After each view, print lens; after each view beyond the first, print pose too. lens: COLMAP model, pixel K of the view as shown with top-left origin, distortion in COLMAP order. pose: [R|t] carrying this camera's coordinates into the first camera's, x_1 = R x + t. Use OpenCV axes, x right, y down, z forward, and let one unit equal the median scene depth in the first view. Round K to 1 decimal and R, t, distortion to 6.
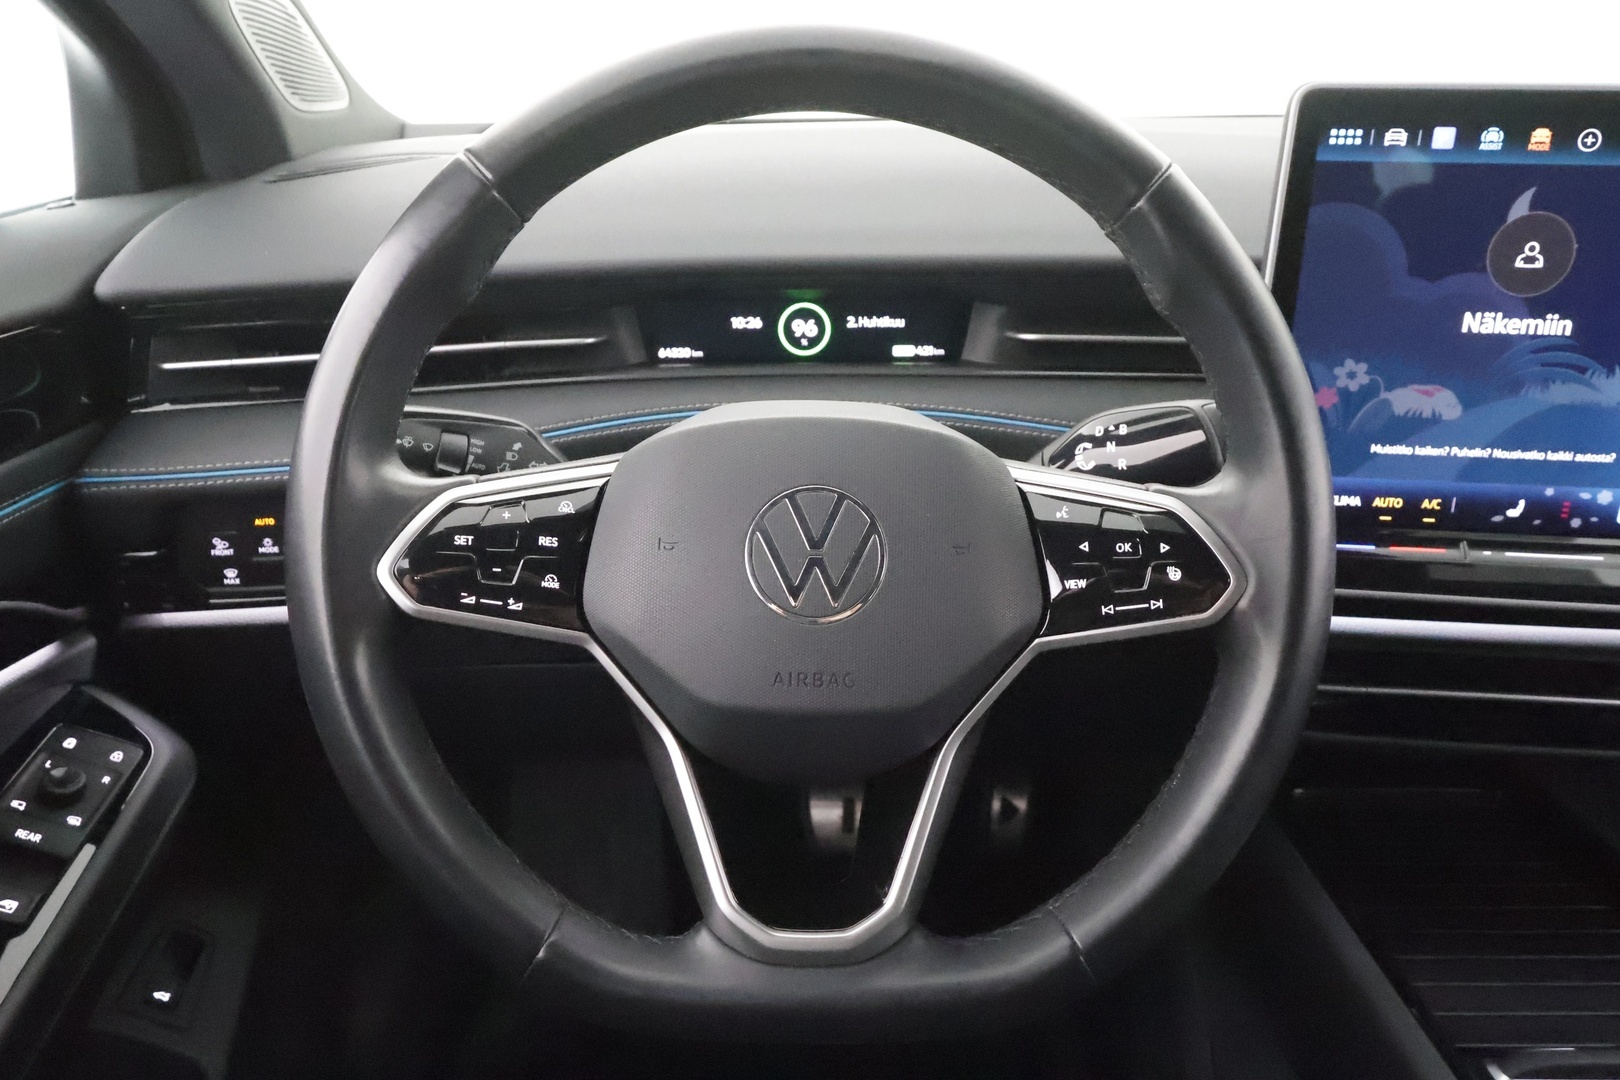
lens RADIAL K [[1241.5, 0, 811.0], [0, 1241.5, 540.6], [0, 0, 1]] dist [0.000199, 0.009534]
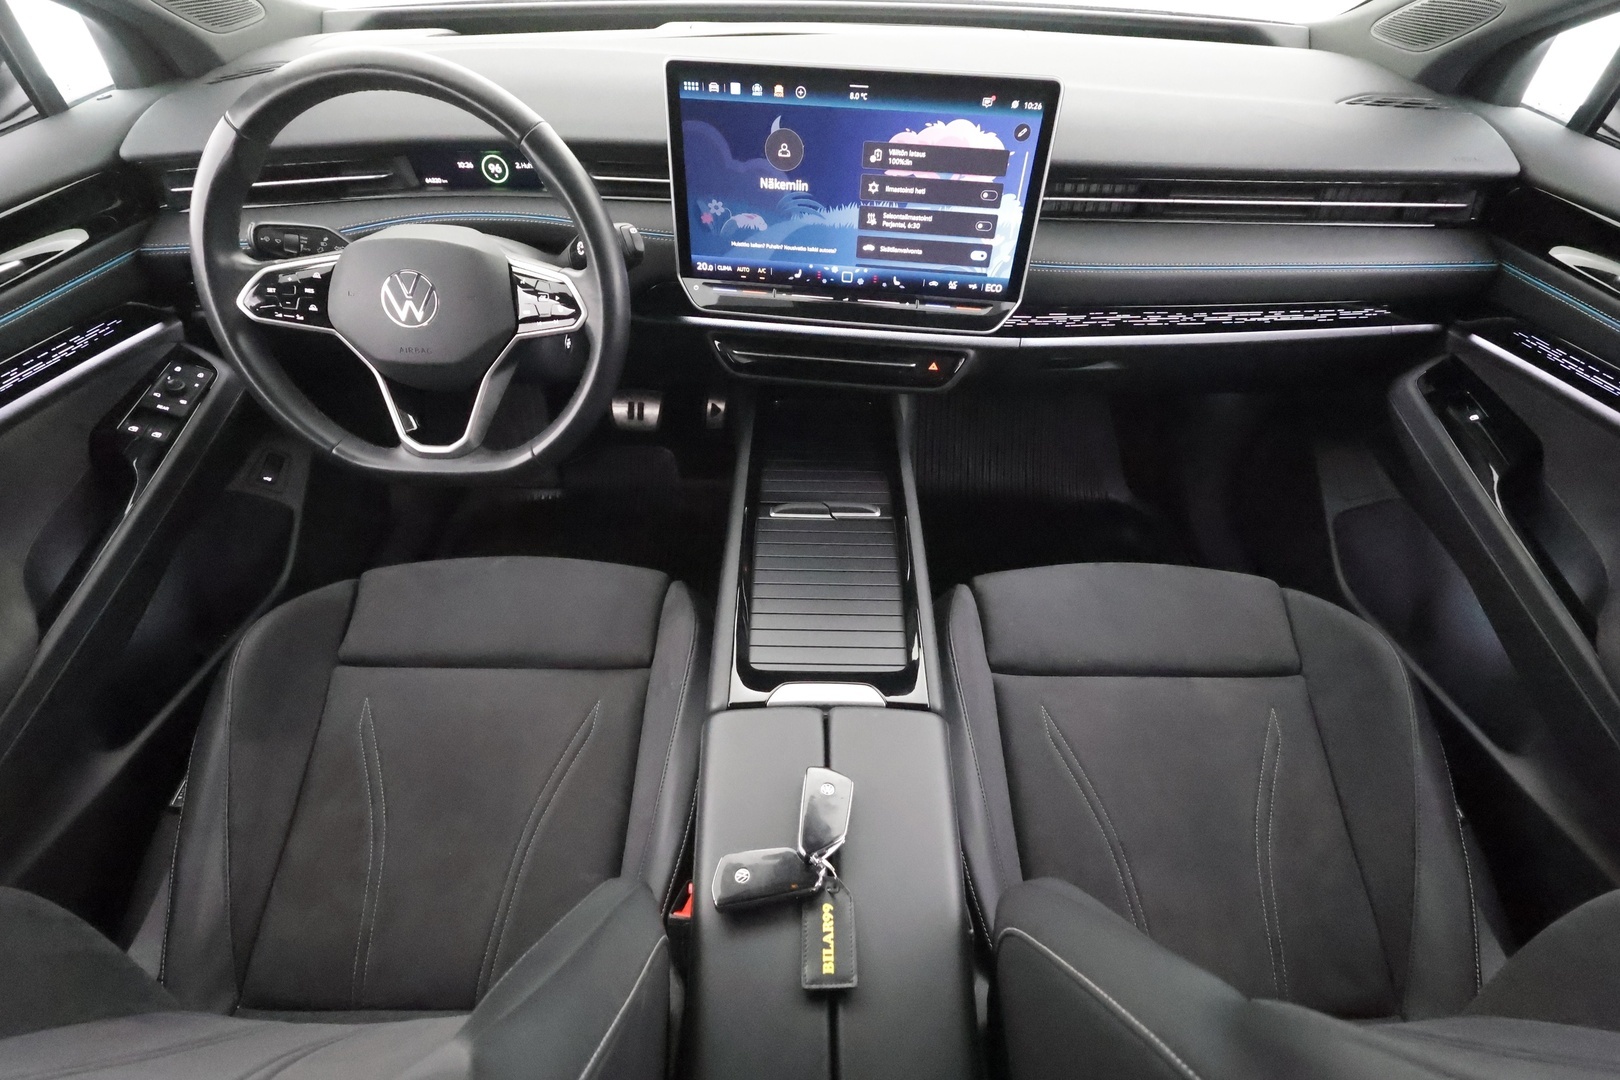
lens RADIAL K [[759.8, 0, 808.7], [0, 759.8, 543.3], [0, 0, 1]] dist [-0.001841, 0.000618]
pose [[0.999819, 0.019003, -0.000493, 0.614250], [-0.017446, 0.927558, 0.373272, -0.088373], [0.007551, -0.373196, 0.927722, -0.445824]]
